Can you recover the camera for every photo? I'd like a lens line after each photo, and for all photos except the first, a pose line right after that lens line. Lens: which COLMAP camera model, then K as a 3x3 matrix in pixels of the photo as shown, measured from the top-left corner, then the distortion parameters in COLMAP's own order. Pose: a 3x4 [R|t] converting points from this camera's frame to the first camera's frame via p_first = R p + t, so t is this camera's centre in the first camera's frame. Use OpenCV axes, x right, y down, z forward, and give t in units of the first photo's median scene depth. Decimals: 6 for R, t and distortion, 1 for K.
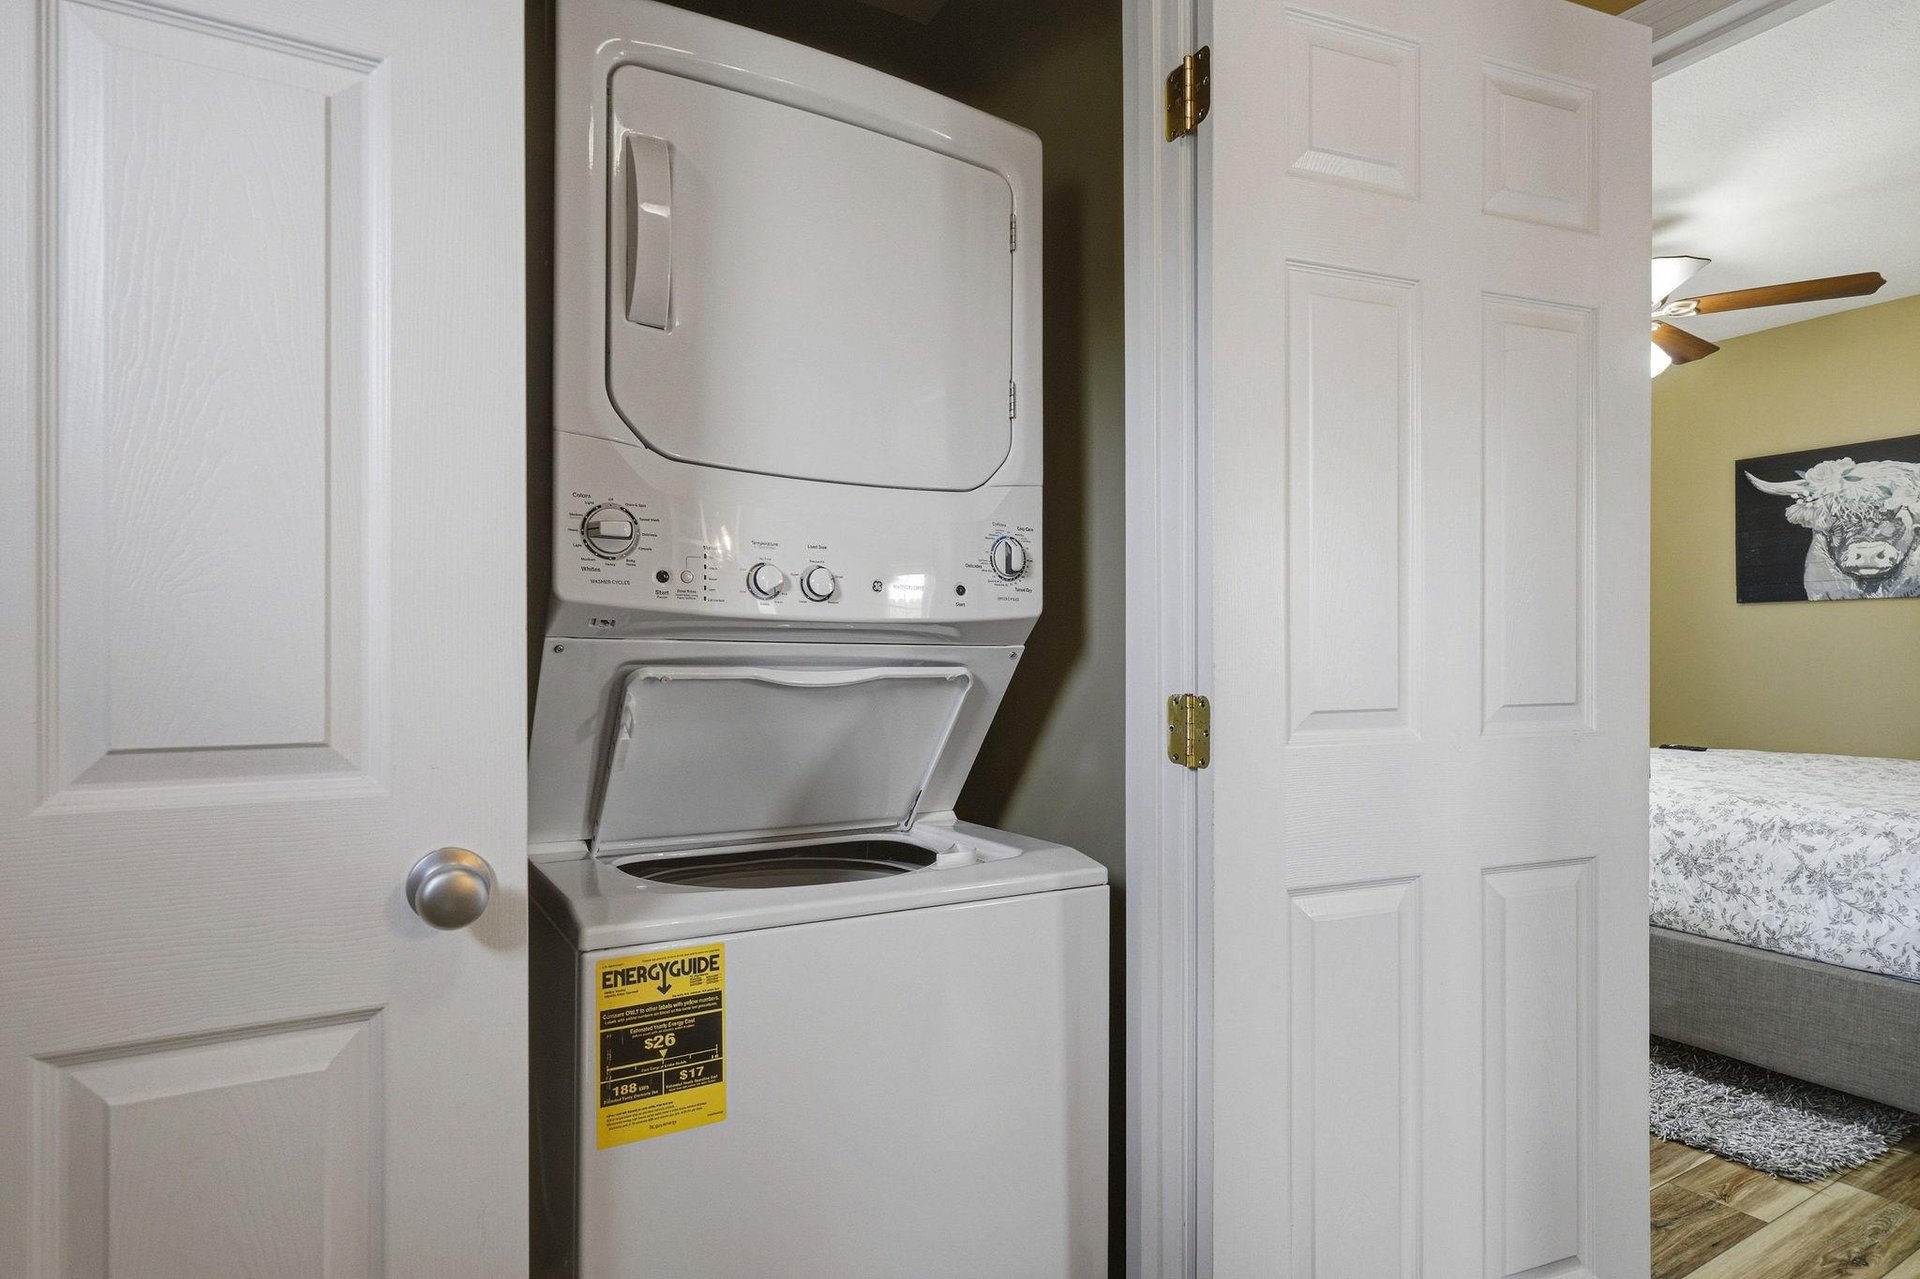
lens RADIAL K [[1027.8, 0, 955.7], [0, 1027.8, 664.1], [0, 0, 1]] dist [0.000368, 0.000051]
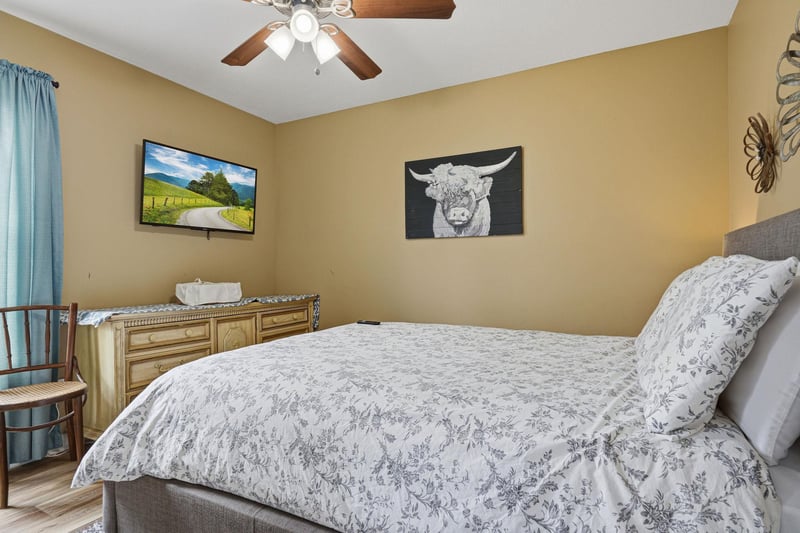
lens RADIAL K [[428.2, 0, 399.9], [0, 428.2, 269.6], [0, 0, 1]] dist [0.000368, 0.000051]
pose [[0.848586, 0.005267, 0.529032, 0.555871], [0.001795, 0.999916, -0.012834, 0.009629], [-0.529055, 0.011840, 0.848505, 0.568562]]
